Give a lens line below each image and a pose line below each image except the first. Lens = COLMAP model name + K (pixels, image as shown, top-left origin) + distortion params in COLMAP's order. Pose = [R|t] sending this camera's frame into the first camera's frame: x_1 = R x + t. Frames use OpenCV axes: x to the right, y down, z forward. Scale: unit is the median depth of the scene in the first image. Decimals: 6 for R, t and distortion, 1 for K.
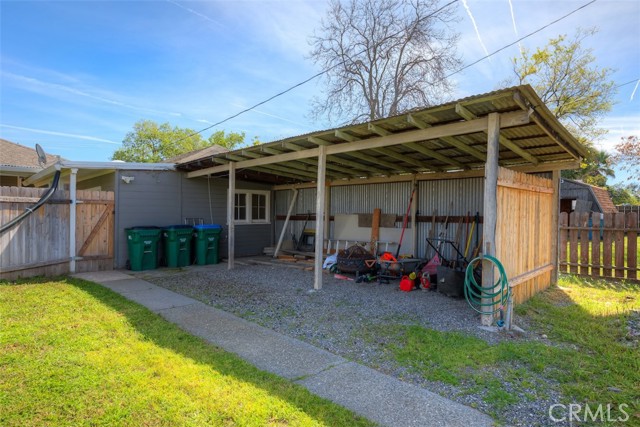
lens RADIAL K [[361.5, 0, 324.9], [0, 361.5, 214.5], [0, 0, 1]] dist [0.002035, 0.000866]
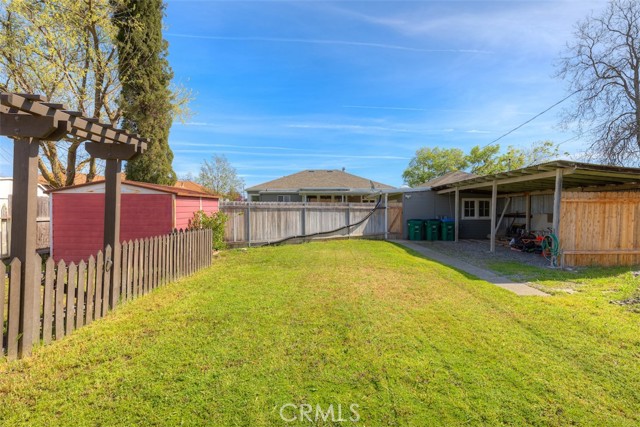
lens RADIAL K [[306.4, 0, 320.4], [0, 306.4, 214.0], [0, 0, 1]] dist [0.014287, -0.000431]
pose [[0.697349, 0.005602, -0.716710, 0.362519], [0.000480, 0.999966, 0.008283, -0.011387], [0.716731, -0.006120, 0.697323, -0.585416]]
